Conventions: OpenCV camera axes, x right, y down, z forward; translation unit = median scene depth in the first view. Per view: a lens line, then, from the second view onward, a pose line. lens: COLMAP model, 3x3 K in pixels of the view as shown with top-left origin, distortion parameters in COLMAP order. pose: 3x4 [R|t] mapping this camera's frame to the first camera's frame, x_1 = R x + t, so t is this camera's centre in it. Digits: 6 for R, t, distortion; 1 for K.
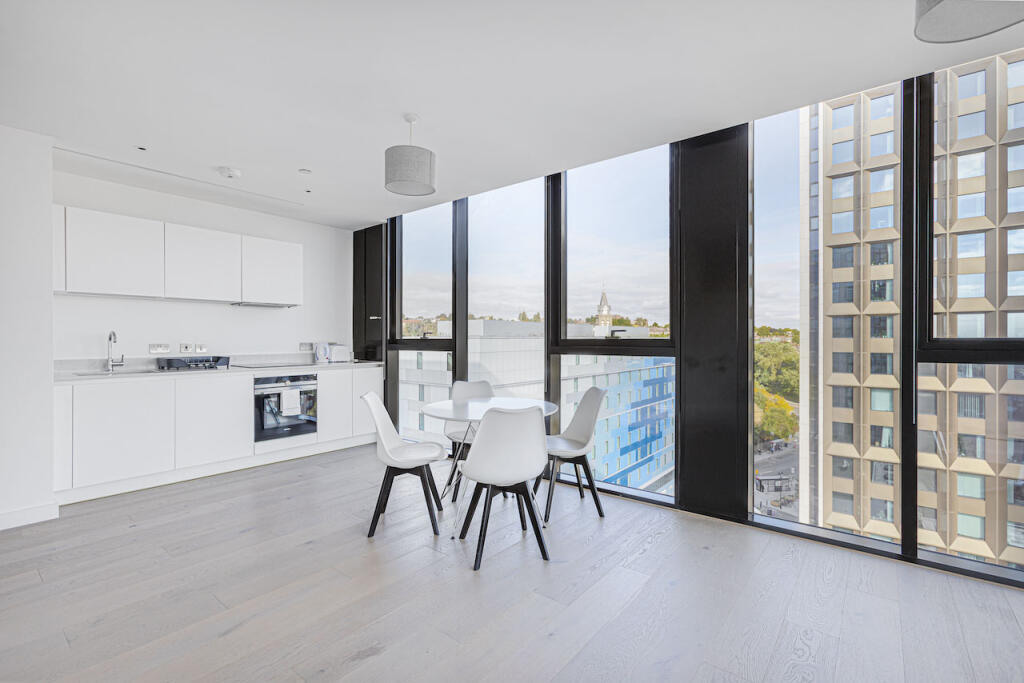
lens RADIAL K [[464.5, 0, 508.6], [0, 464.5, 337.7], [0, 0, 1]] dist [-0.004080, -0.000181]
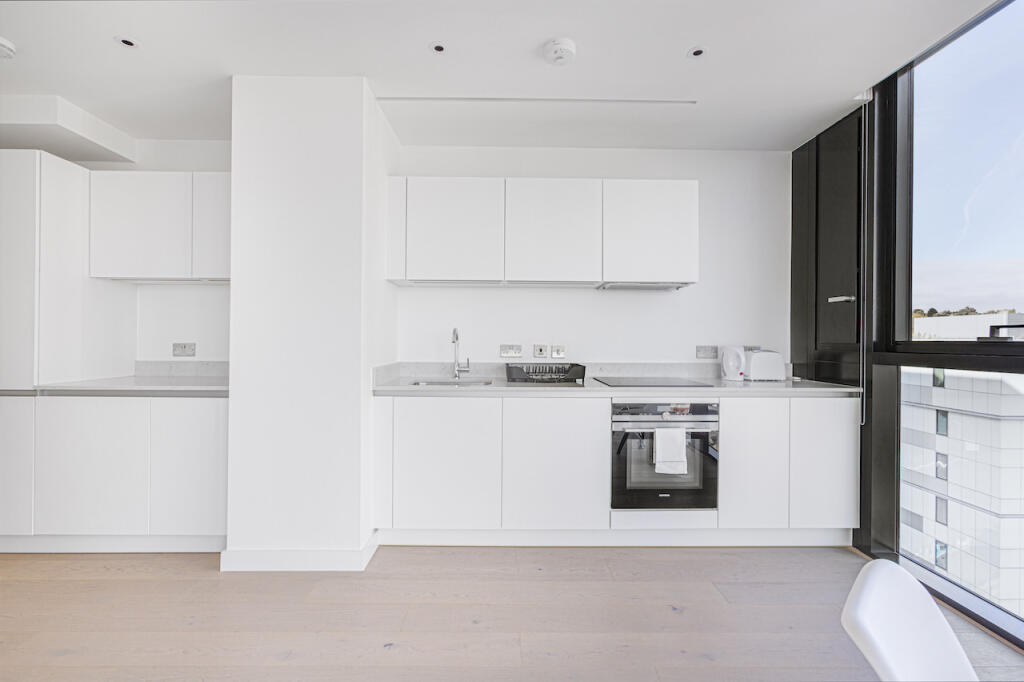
lens RADIAL K [[464.5, 0, 514.7], [0, 464.5, 341.1], [0, 0, 1]] dist [-0.004080, -0.000181]
pose [[0.651118, 0.007334, -0.758941, -0.141740], [-0.003917, 0.999972, 0.006303, 0.001735], [0.758966, -0.001131, 0.651129, 0.423610]]
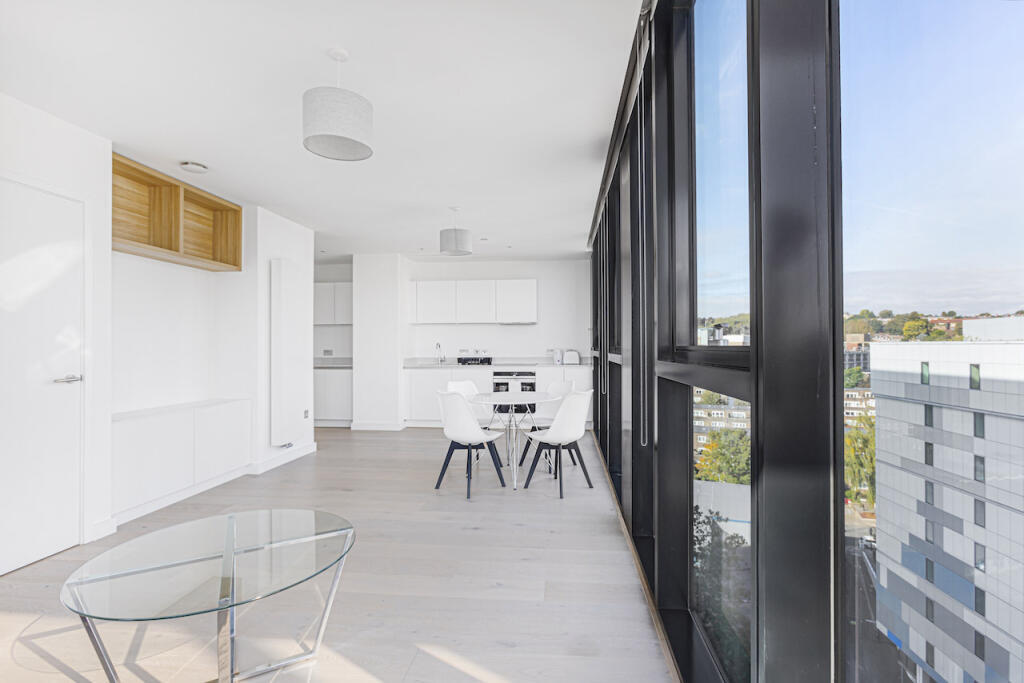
lens RADIAL K [[480.4, 0, 510.5], [0, 480.4, 341.4], [0, 0, 1]] dist [-0.012203, 0.009293]
pose [[0.521094, -0.002767, -0.853495, 0.720778], [0.002351, 0.999996, -0.001807, -0.010452], [0.853496, -0.001065, 0.521098, 0.176882]]
